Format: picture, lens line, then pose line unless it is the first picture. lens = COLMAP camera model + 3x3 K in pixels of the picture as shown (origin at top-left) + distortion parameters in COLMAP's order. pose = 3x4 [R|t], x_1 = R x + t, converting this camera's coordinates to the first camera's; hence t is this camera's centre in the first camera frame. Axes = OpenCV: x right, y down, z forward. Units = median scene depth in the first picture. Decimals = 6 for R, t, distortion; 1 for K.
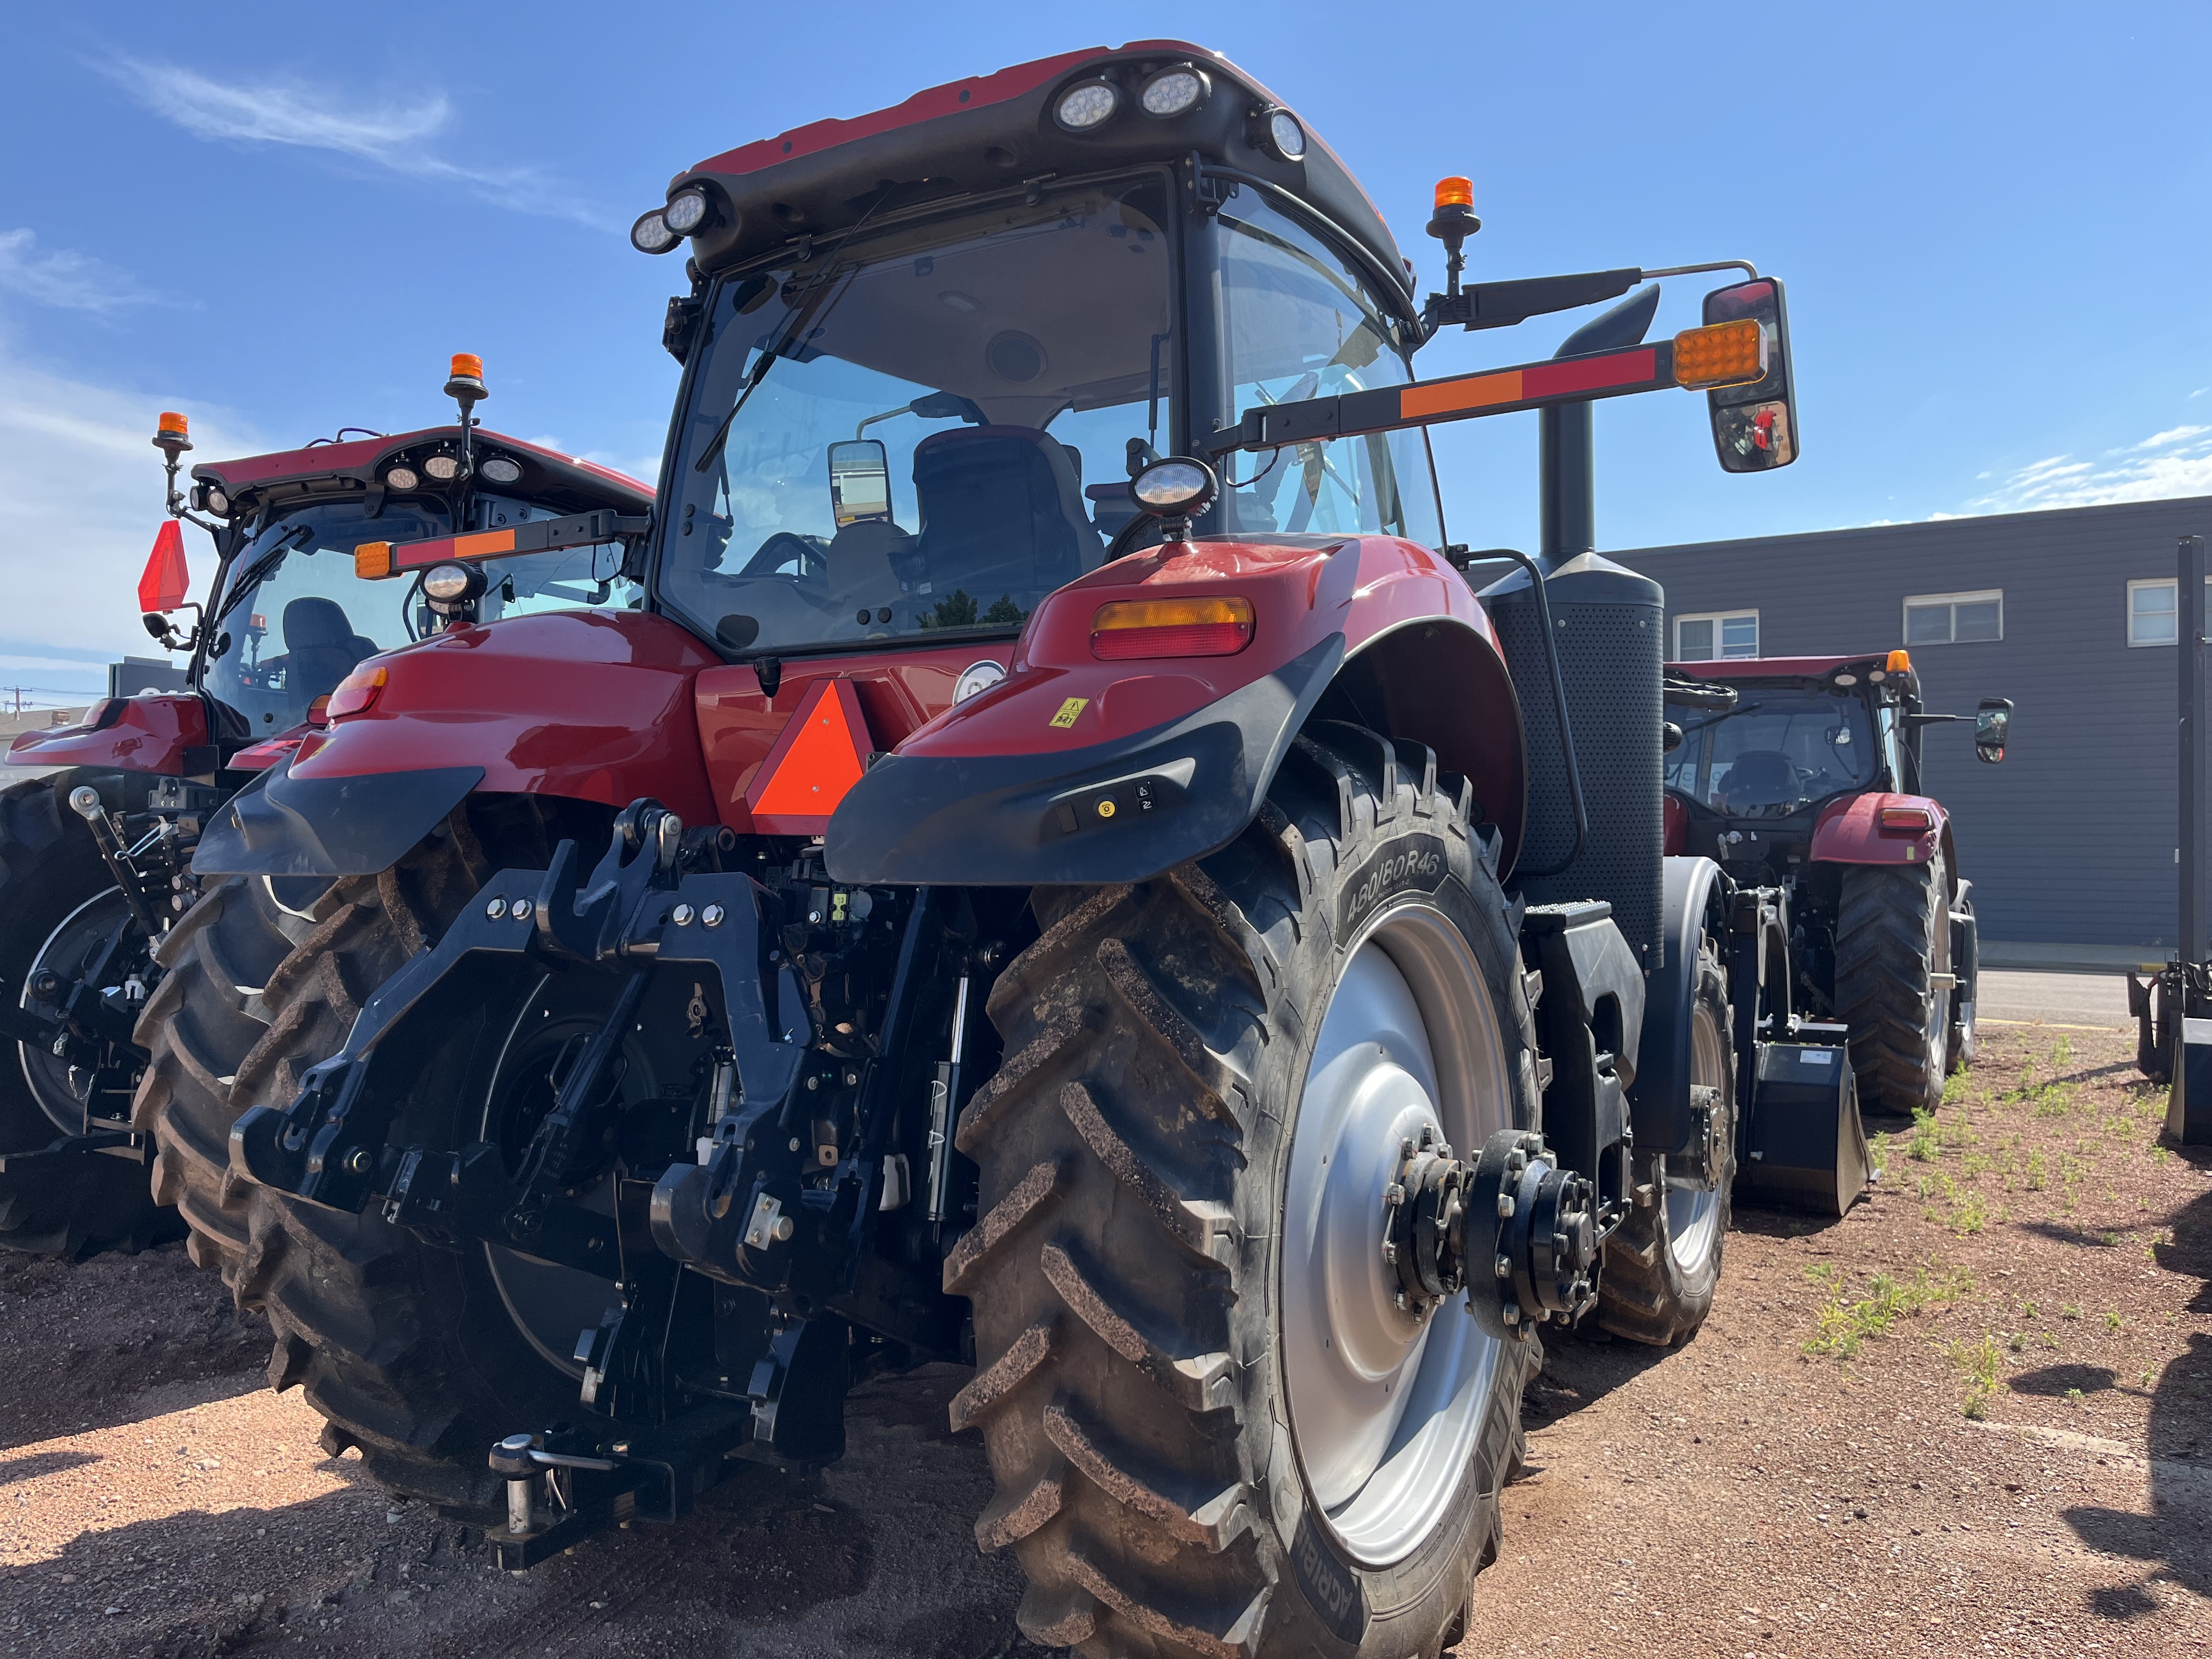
lens RADIAL K [[1695.9, 0, 1101.9], [0, 1695.9, 860.9], [0, 0, 1]] dist [0.042822, -0.005181]
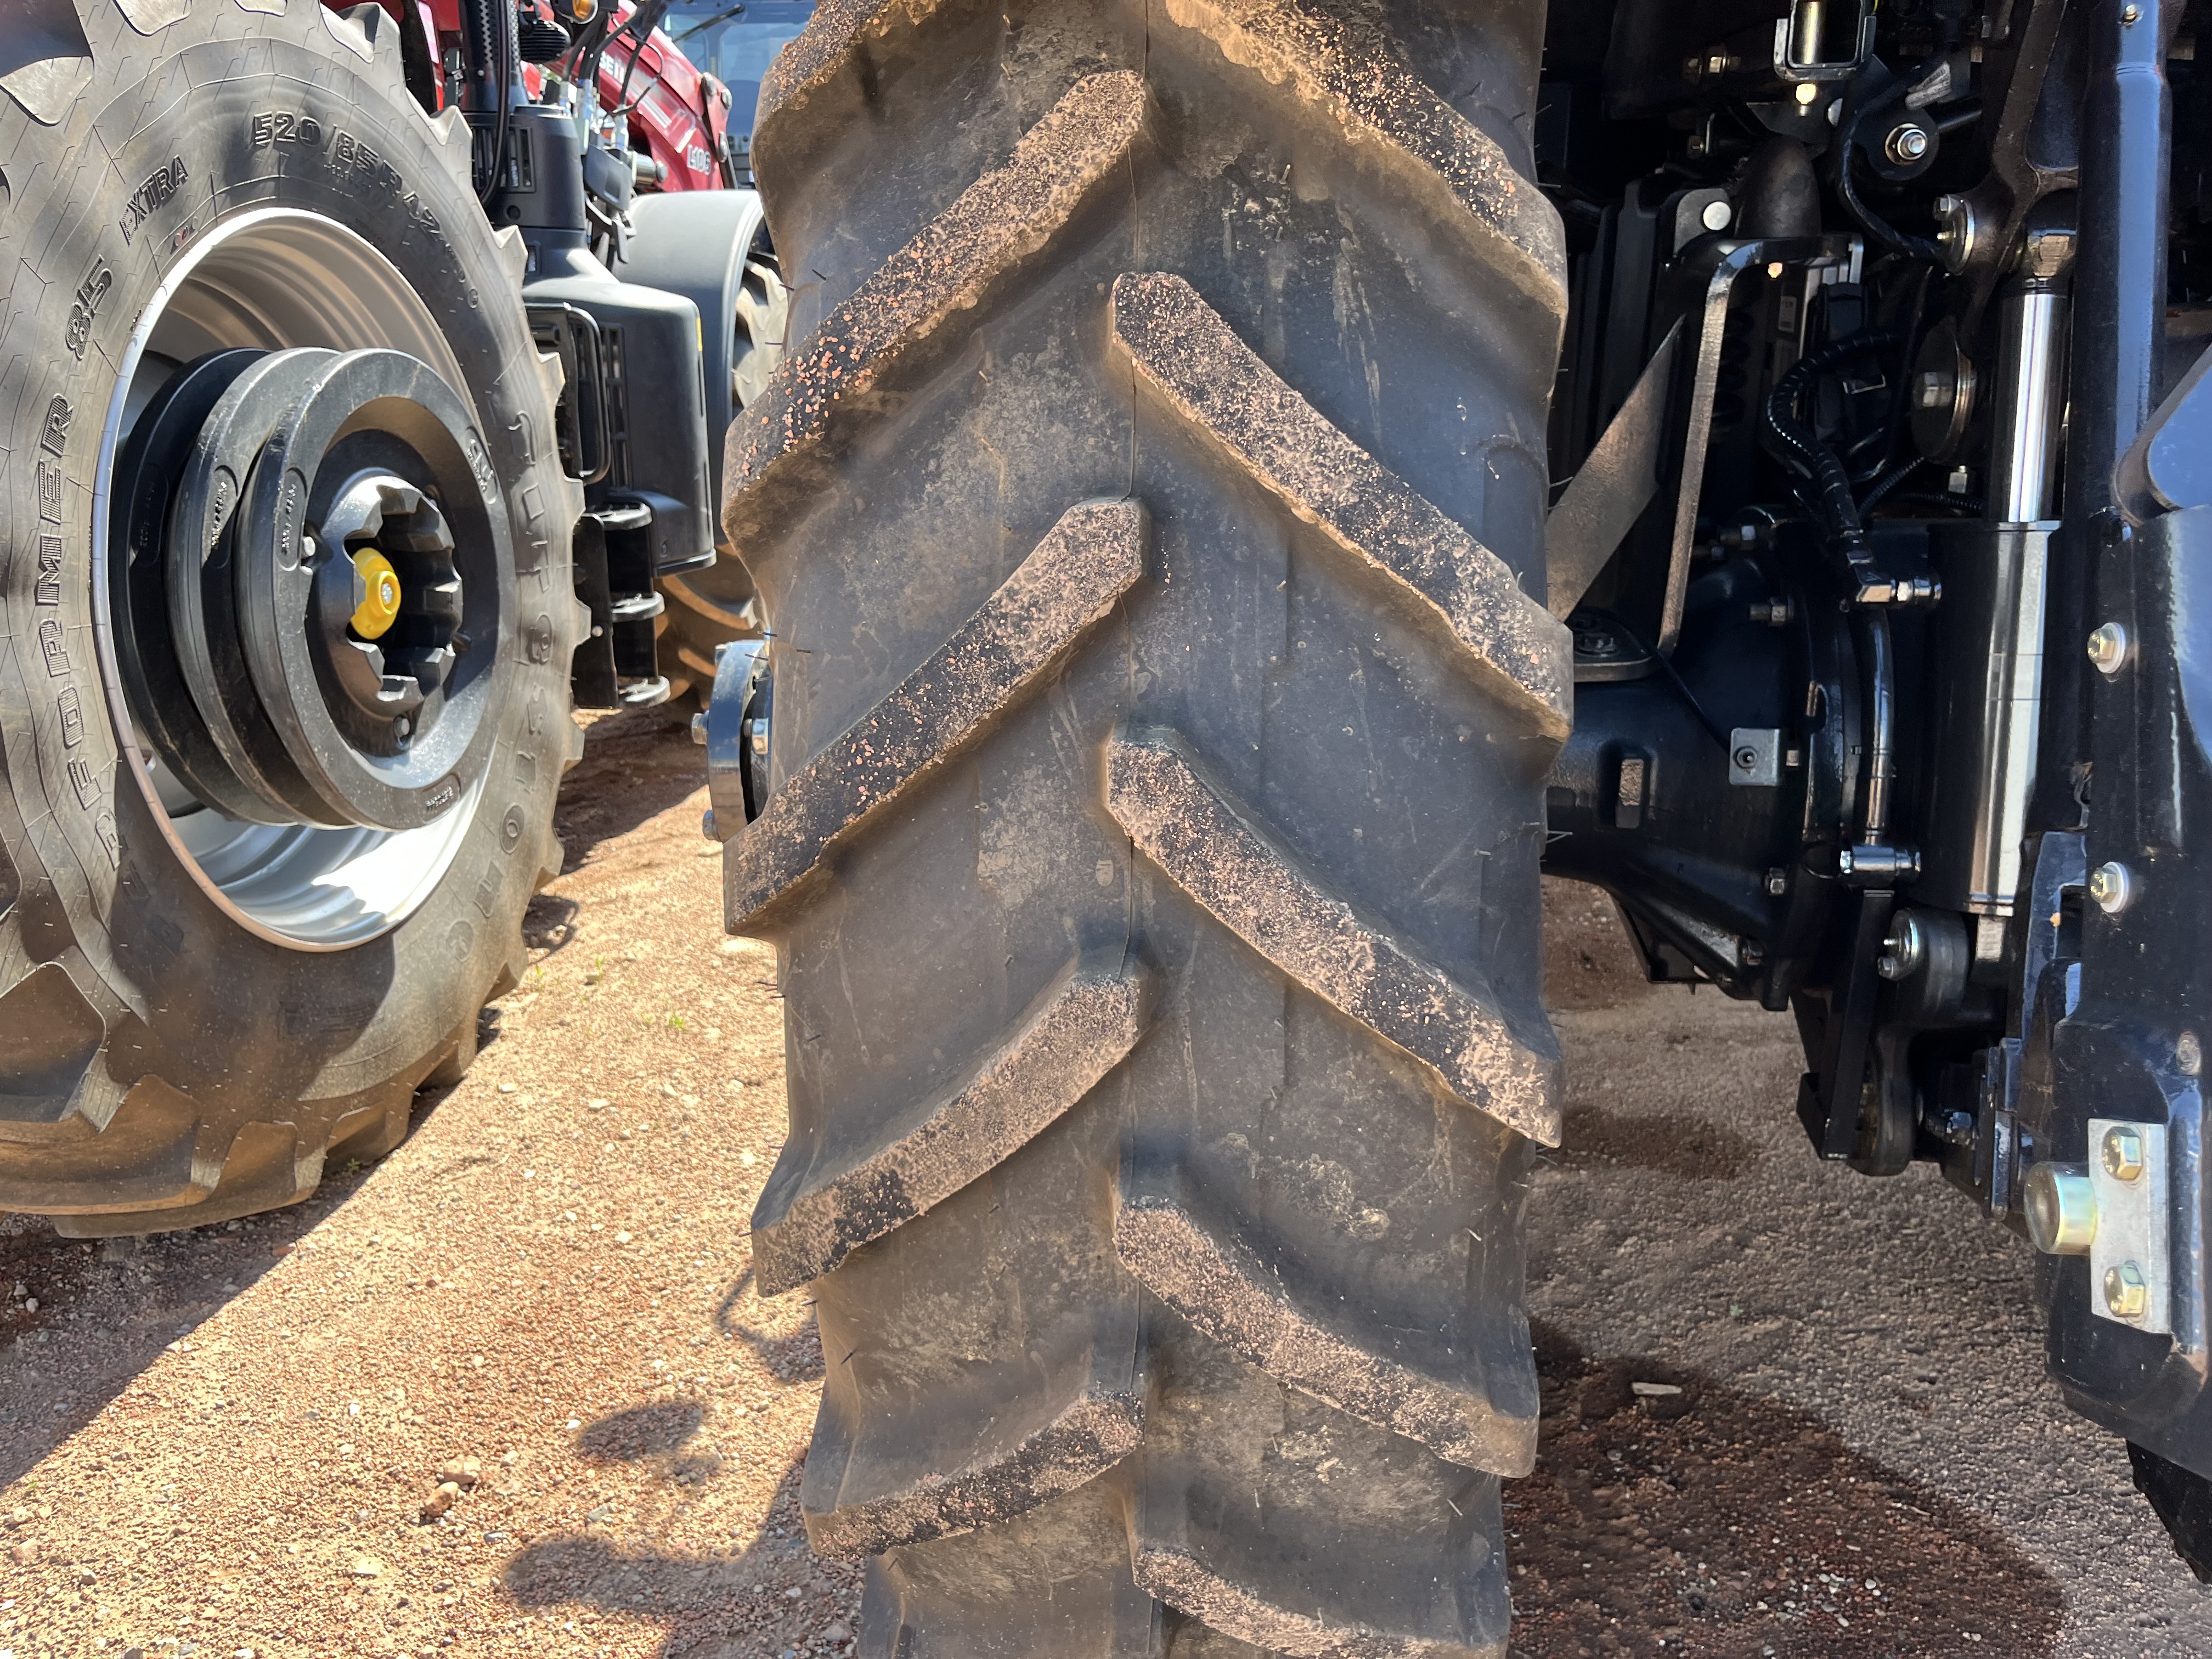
lens RADIAL K [[1685.8, 0, 1100.4], [0, 1685.8, 856.3], [0, 0, 1]] dist [0.046195, -0.043381]
pose [[0.899685, -0.178663, 0.398304, -0.575174], [0.032788, 0.937491, 0.346461, 0.047320], [-0.435306, -0.298646, 0.849305, 0.793087]]
